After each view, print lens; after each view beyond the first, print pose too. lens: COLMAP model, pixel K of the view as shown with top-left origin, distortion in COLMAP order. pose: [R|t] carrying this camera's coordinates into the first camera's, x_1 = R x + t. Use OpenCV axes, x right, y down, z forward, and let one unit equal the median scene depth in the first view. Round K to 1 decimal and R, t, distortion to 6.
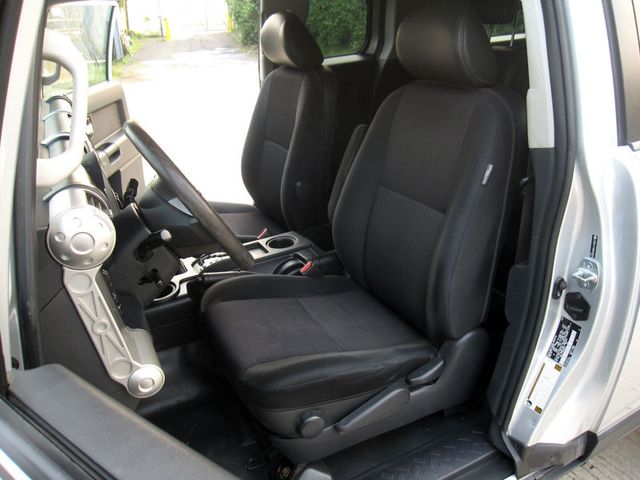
lens RADIAL K [[536.6, 0, 318.1], [0, 536.6, 239.7], [0, 0, 1]] dist [-0.070405, 0.031475]
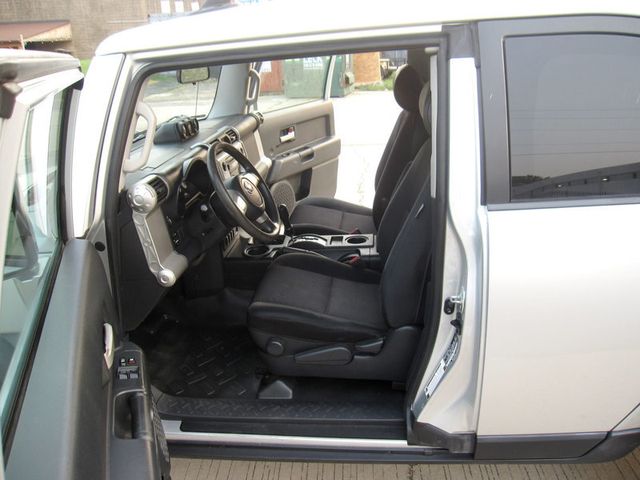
lens RADIAL K [[536.6, 0, 320.0], [0, 536.6, 240.2], [0, 0, 1]] dist [-0.070405, 0.031475]
pose [[0.843284, 0.211737, -0.494004, 0.722491], [-0.215668, 0.975195, 0.049828, -0.057604], [0.492301, 0.064522, 0.868031, -0.283130]]
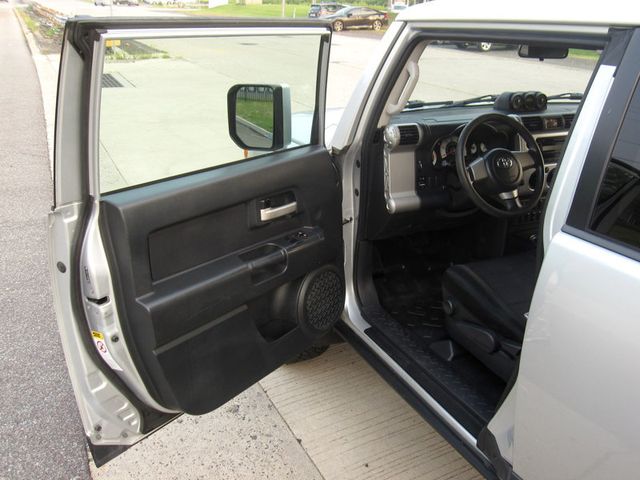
lens RADIAL K [[625.5, 0, 321.2], [0, 625.5, 240.8], [0, 0, 1]] dist [-0.059691, 0.000000]
pose [[-0.018362, 0.421218, -0.906774, 1.517477], [-0.415585, 0.821654, 0.390093, -0.377684], [0.909369, 0.384005, 0.159965, 0.222970]]
